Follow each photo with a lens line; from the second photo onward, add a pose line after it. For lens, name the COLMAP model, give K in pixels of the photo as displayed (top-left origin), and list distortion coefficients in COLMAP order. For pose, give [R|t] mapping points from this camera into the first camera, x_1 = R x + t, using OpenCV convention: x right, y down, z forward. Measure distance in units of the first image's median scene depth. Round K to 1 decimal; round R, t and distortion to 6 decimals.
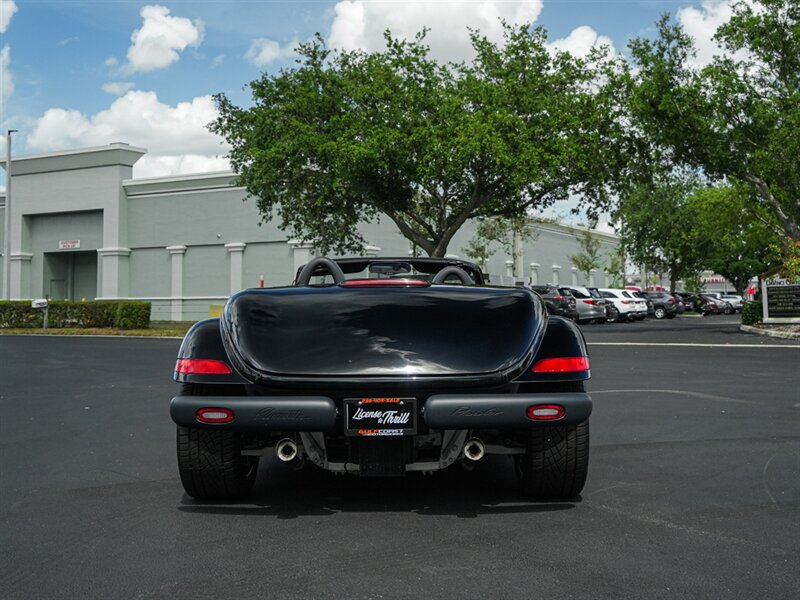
lens RADIAL K [[944.8, 0, 412.4], [0, 944.8, 234.2], [0, 0, 1]] dist [-0.002648, -0.009349]
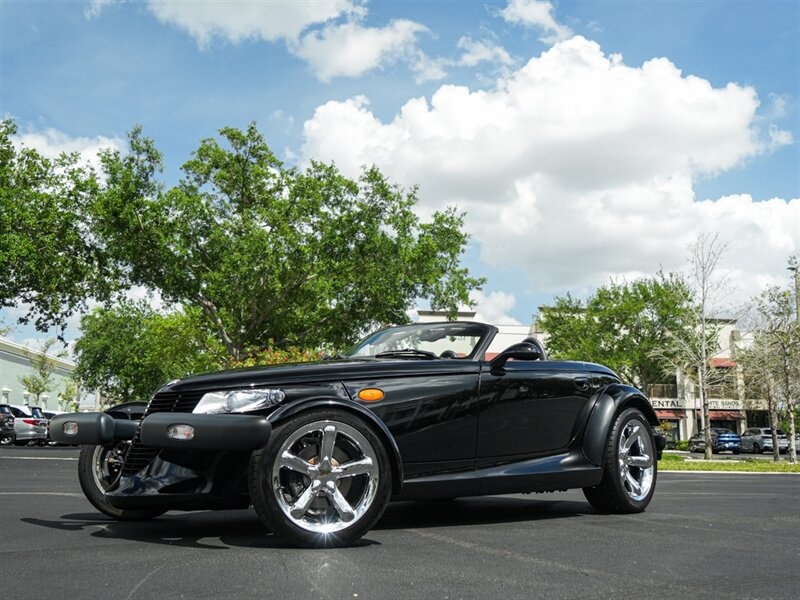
lens RADIAL K [[853.4, 0, 392.5], [0, 853.4, 243.9], [0, 0, 1]] dist [-0.033349, 0.005011]
pose [[0.844038, 0.149103, 0.515139, 0.034447], [-0.068912, 0.982763, -0.171544, 0.020514], [-0.531837, 0.109290, 0.839765, 0.075757]]
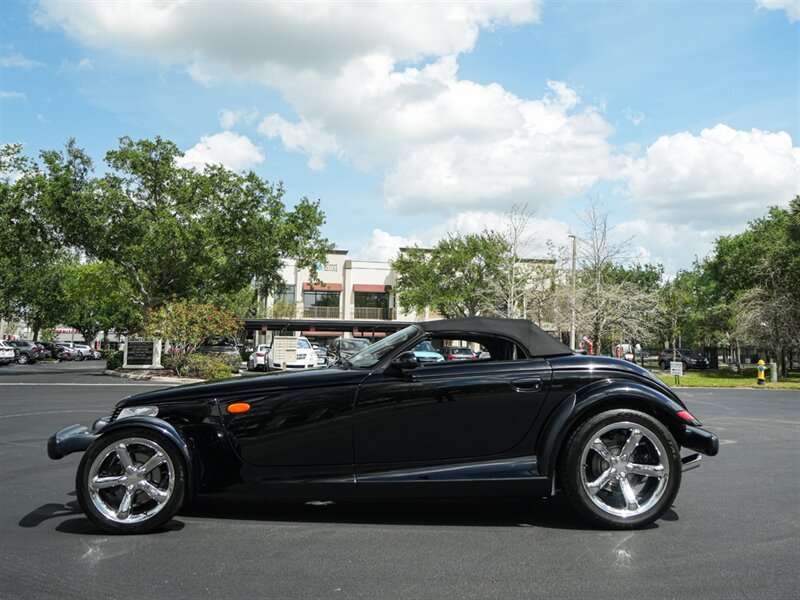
lens RADIAL K [[829.5, 0, 411.4], [0, 829.5, 267.2], [0, 0, 1]] dist [0.009455, 0.011057]
pose [[0.754493, 0.088973, 0.650250, -0.094481], [-0.070446, 0.996023, -0.054546, -0.013391], [-0.652517, -0.004653, 0.757760, -0.164160]]
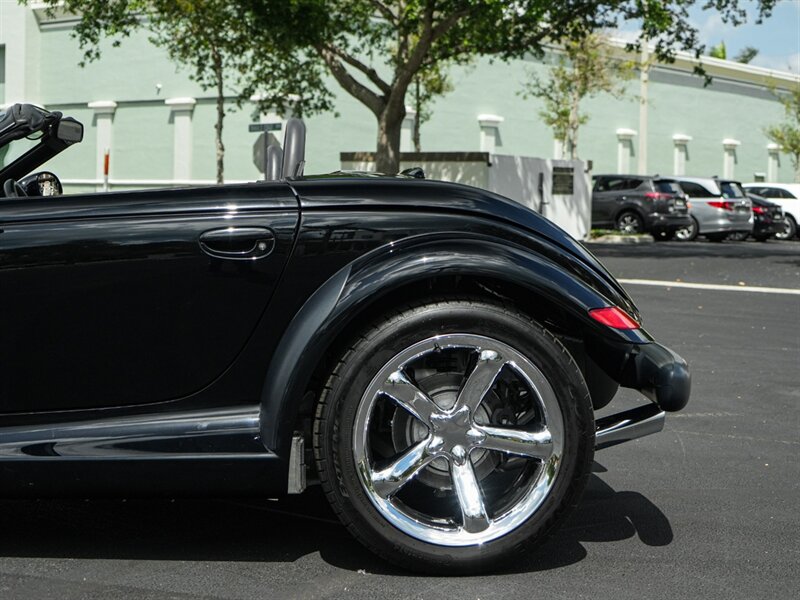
lens RADIAL K [[1421.4, 0, 397.2], [0, 1421.4, 235.7], [0, 0, 1]] dist [0.009140, -0.171963]
pose [[0.981243, 0.030579, -0.190334, 0.198927], [-0.011539, 0.994885, 0.100350, 0.004791], [0.192429, -0.096271, 0.976577, 0.100831]]
